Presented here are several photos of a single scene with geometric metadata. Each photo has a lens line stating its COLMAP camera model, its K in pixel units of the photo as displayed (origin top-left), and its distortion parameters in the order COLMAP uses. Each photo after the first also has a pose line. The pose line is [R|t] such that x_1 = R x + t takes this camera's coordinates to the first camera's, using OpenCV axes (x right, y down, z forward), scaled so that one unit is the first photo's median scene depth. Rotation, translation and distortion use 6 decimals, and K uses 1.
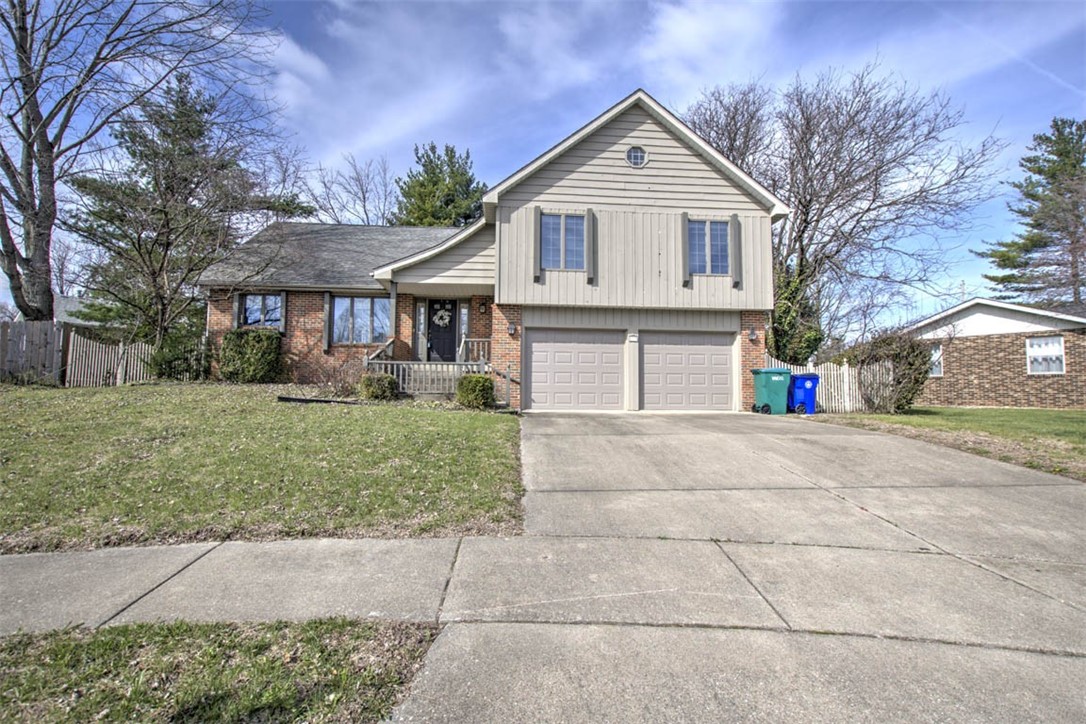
lens RADIAL K [[476.2, 0, 541.3], [0, 476.2, 361.9], [0, 0, 1]] dist [-0.008356, -0.002414]
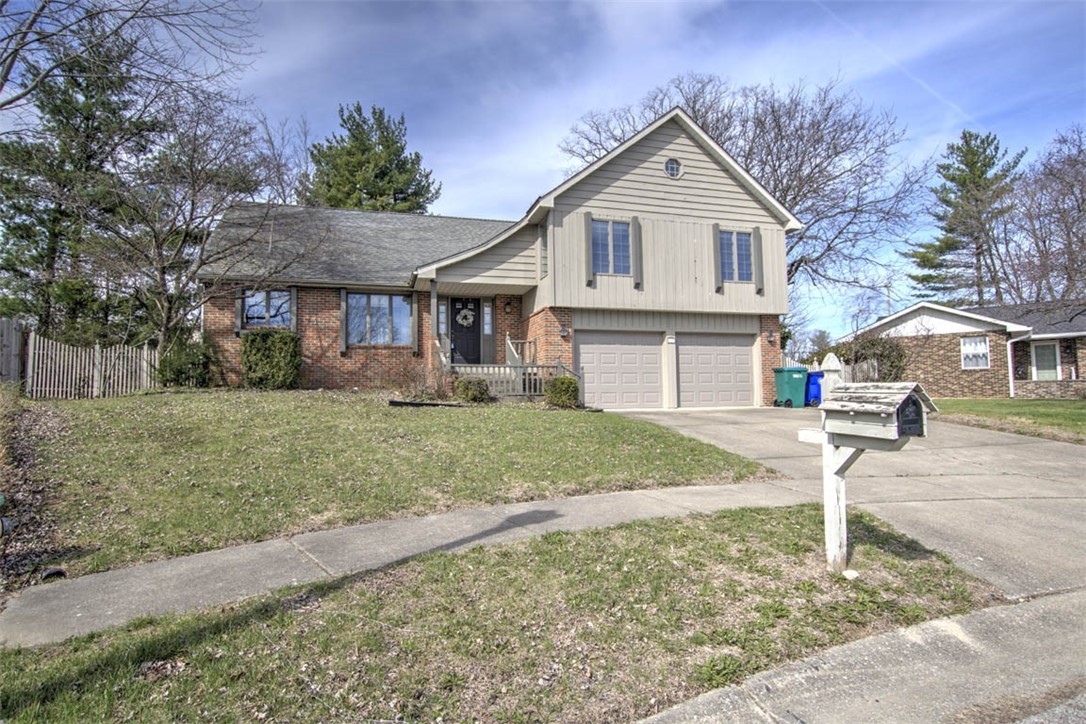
lens RADIAL K [[574.9, 0, 543.8], [0, 574.9, 362.8], [0, 0, 1]] dist [-0.023706, 0.000459]
pose [[0.976847, -0.009162, 0.213743, -0.335923], [0.007572, 0.999937, 0.008258, -0.010917], [-0.213806, -0.006448, 0.976855, -0.175299]]
